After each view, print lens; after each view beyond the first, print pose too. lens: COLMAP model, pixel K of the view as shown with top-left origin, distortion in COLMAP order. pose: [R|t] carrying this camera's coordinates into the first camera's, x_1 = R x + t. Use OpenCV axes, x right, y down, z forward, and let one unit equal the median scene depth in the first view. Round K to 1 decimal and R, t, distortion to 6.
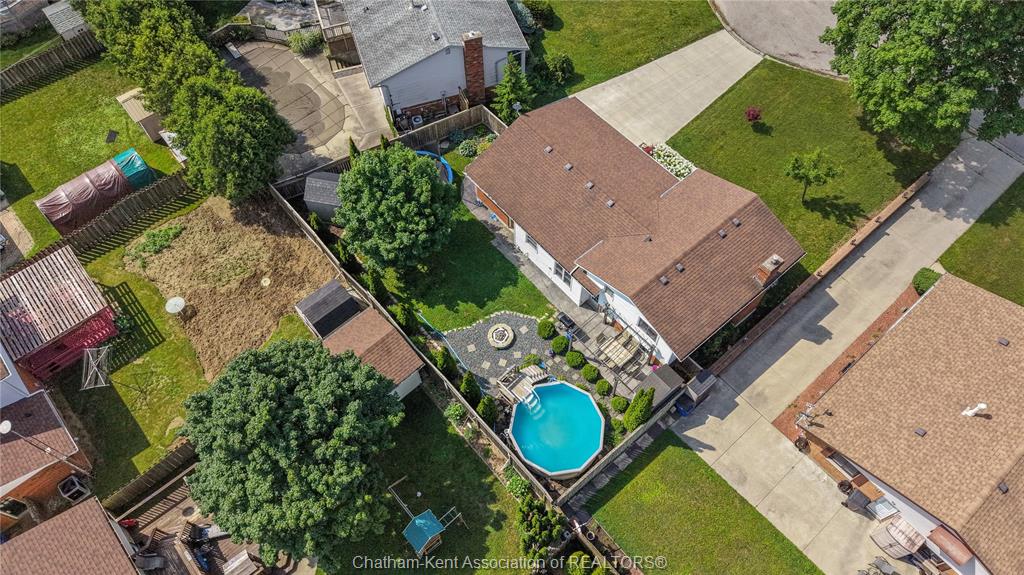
lens RADIAL K [[724.3, 0, 506.9], [0, 724.3, 289.3], [0, 0, 1]] dist [0.077900, -0.129759]
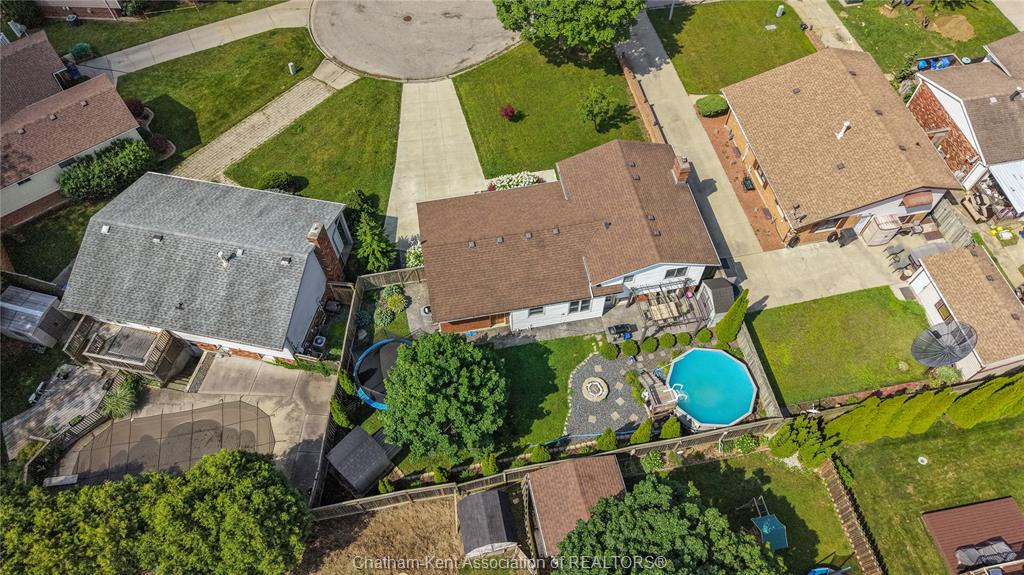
lens RADIAL K [[689.9, 0, 509.0], [0, 689.9, 290.6], [0, 0, 1]] dist [0.041028, -0.041518]
pose [[0.504050, -0.728900, 0.463291, -0.418362], [0.756169, 0.631625, 0.171049, -0.281498], [-0.417304, 0.264109, 0.869542, 0.155164]]
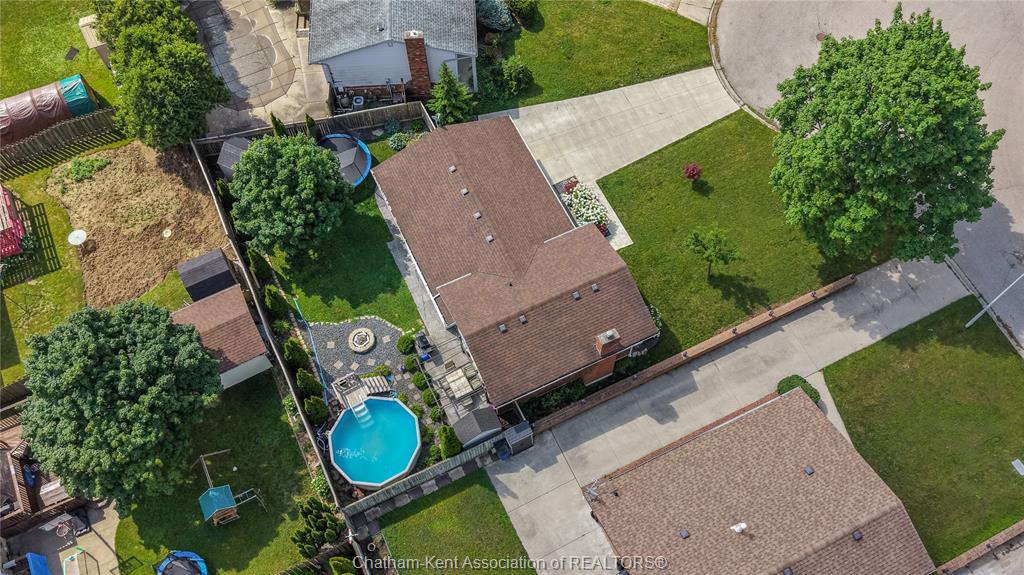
lens RADIAL K [[893.7, 0, 520.0], [0, 893.7, 289.1], [0, 0, 1]] dist [0.076993, -0.132942]
pose [[0.966872, 0.230893, -0.108845, 0.322840], [-0.223442, 0.971714, 0.076457, -0.148860], [0.123420, -0.049604, 0.991114, -0.214213]]
